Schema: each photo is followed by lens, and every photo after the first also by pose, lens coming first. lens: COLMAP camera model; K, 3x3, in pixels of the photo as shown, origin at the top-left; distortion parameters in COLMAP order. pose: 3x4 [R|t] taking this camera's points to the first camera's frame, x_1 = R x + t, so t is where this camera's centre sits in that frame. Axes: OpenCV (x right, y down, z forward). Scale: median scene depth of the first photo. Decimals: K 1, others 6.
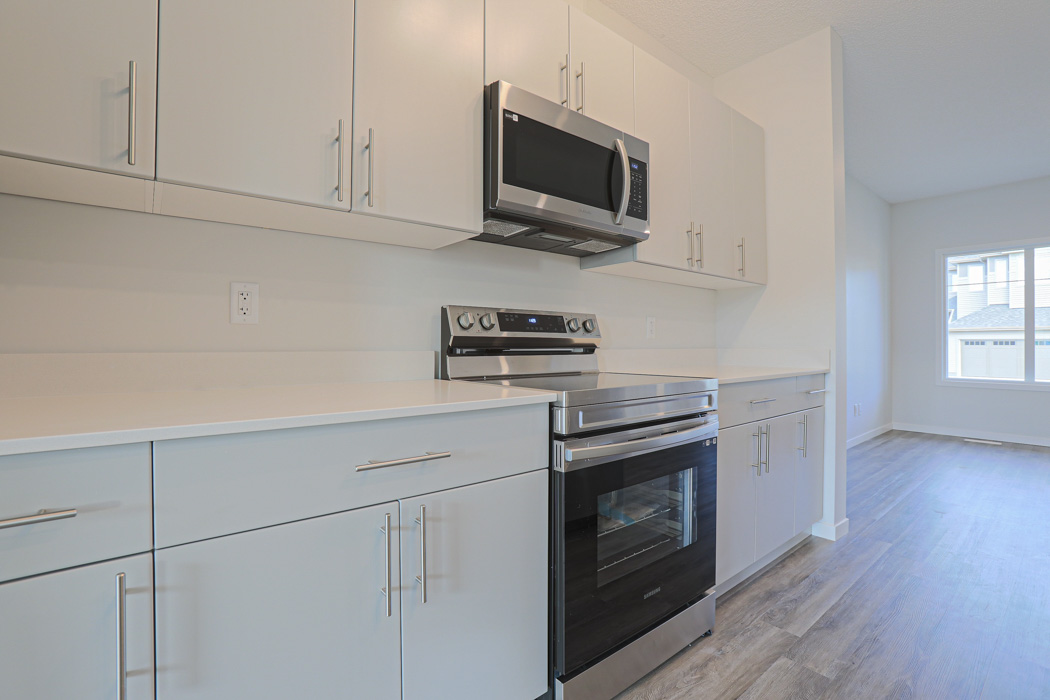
lens RADIAL K [[477.5, 0, 518.9], [0, 477.5, 343.4], [0, 0, 1]] dist [-0.065342, 0.020121]
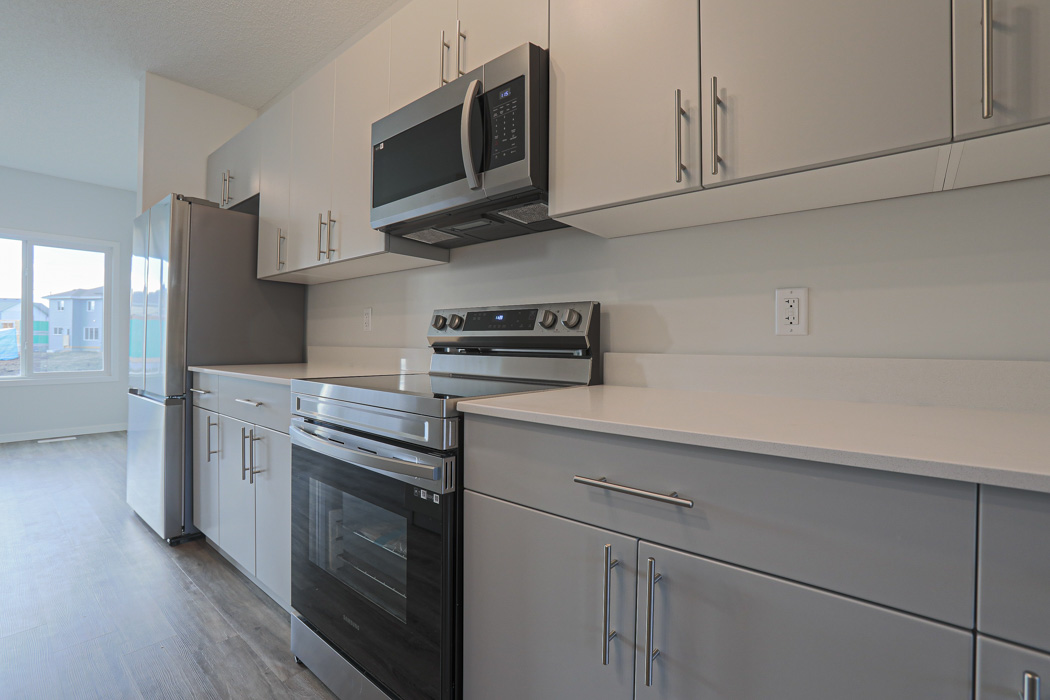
lens RADIAL K [[477.5, 0, 520.3], [0, 477.5, 345.7], [0, 0, 1]] dist [-0.065342, 0.020121]
pose [[0.196688, 0.003736, -0.980459, 0.946505], [-0.007356, 0.999970, 0.002335, 0.002527], [0.980438, 0.006753, 0.196710, 0.886153]]
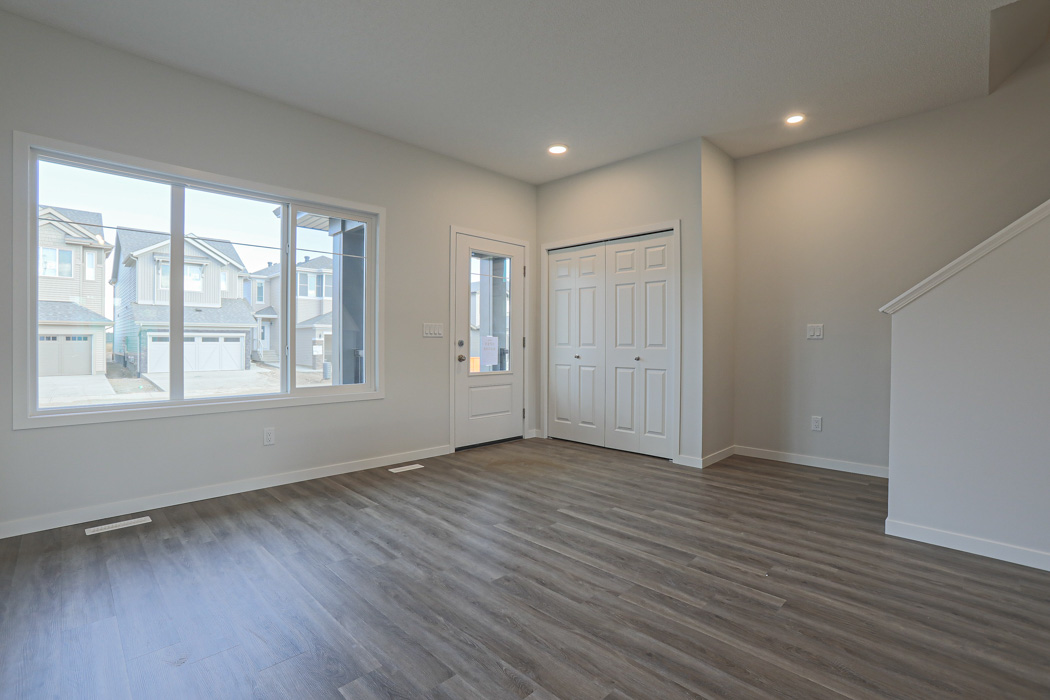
lens RADIAL K [[477.5, 0, 525.0], [0, 477.5, 343.5], [0, 0, 1]] dist [-0.065342, 0.020121]
pose [[-0.115220, -0.006585, 0.993318, 1.180526], [-0.004348, 0.999972, 0.006125, 0.003983], [-0.993331, -0.003613, -0.115245, 1.598447]]
